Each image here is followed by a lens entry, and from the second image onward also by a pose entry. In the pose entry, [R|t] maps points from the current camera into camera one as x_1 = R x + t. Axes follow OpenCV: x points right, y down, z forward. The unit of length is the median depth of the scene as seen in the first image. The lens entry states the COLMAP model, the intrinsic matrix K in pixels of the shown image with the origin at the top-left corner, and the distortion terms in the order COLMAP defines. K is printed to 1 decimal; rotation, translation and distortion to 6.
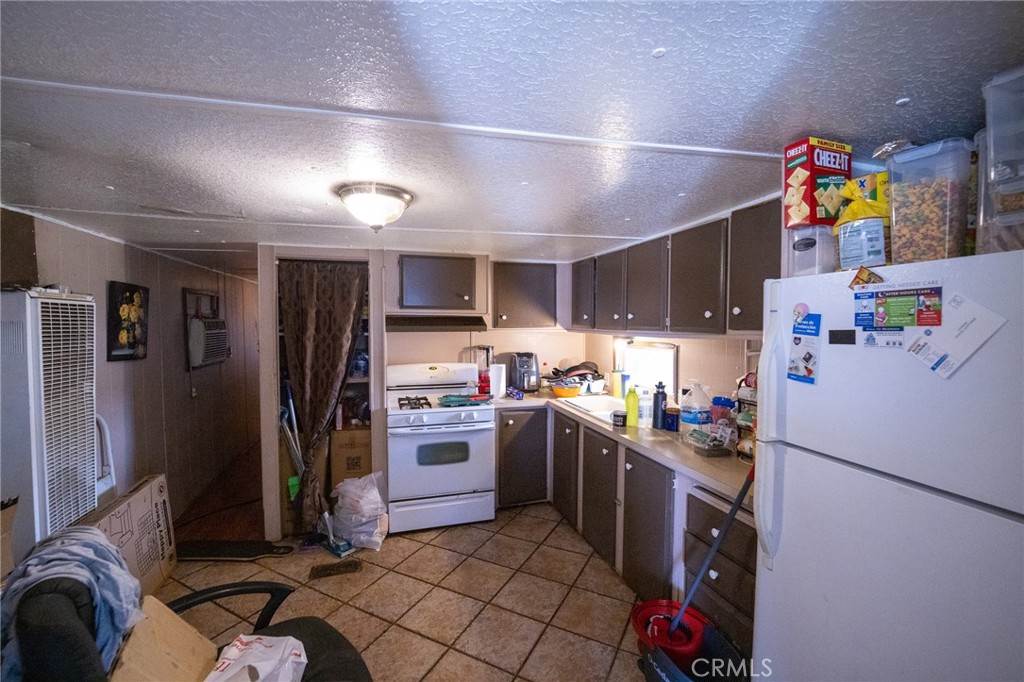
lens RADIAL K [[417.2, 0, 506.1], [0, 417.2, 337.2], [0, 0, 1]] dist [-0.018896, -0.002329]
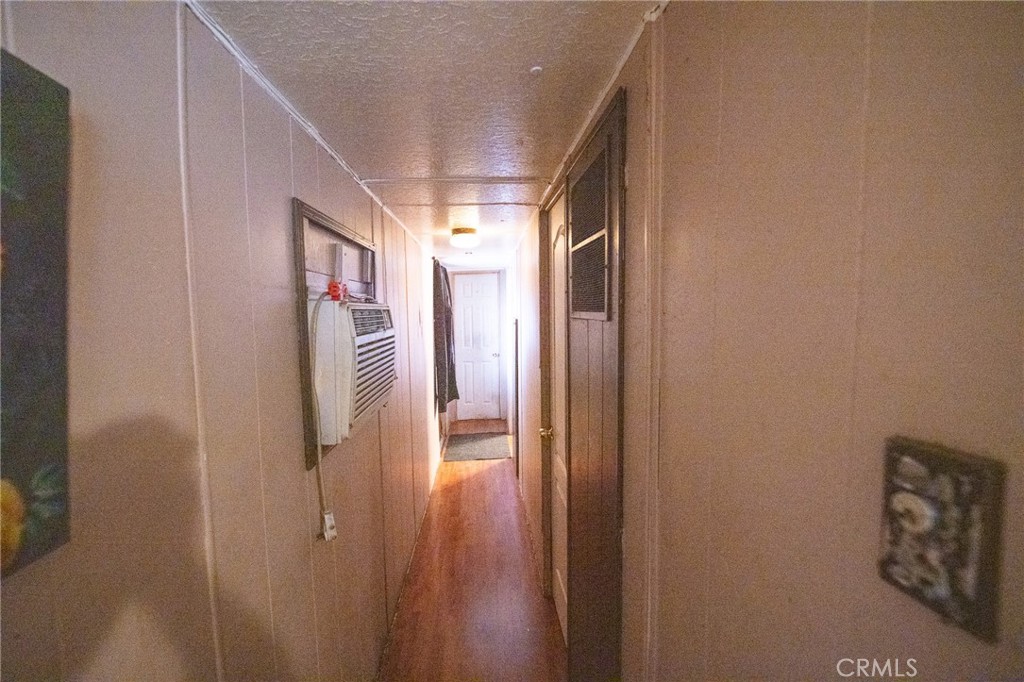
lens RADIAL K [[417.2, 0, 506.1], [0, 417.2, 337.2], [0, 0, 1]] dist [-0.018896, -0.002329]
pose [[0.971630, 0.004423, -0.236463, -0.522594], [0.004129, 0.999355, 0.035659, -0.027272], [0.236468, -0.035624, 0.970986, 0.690369]]
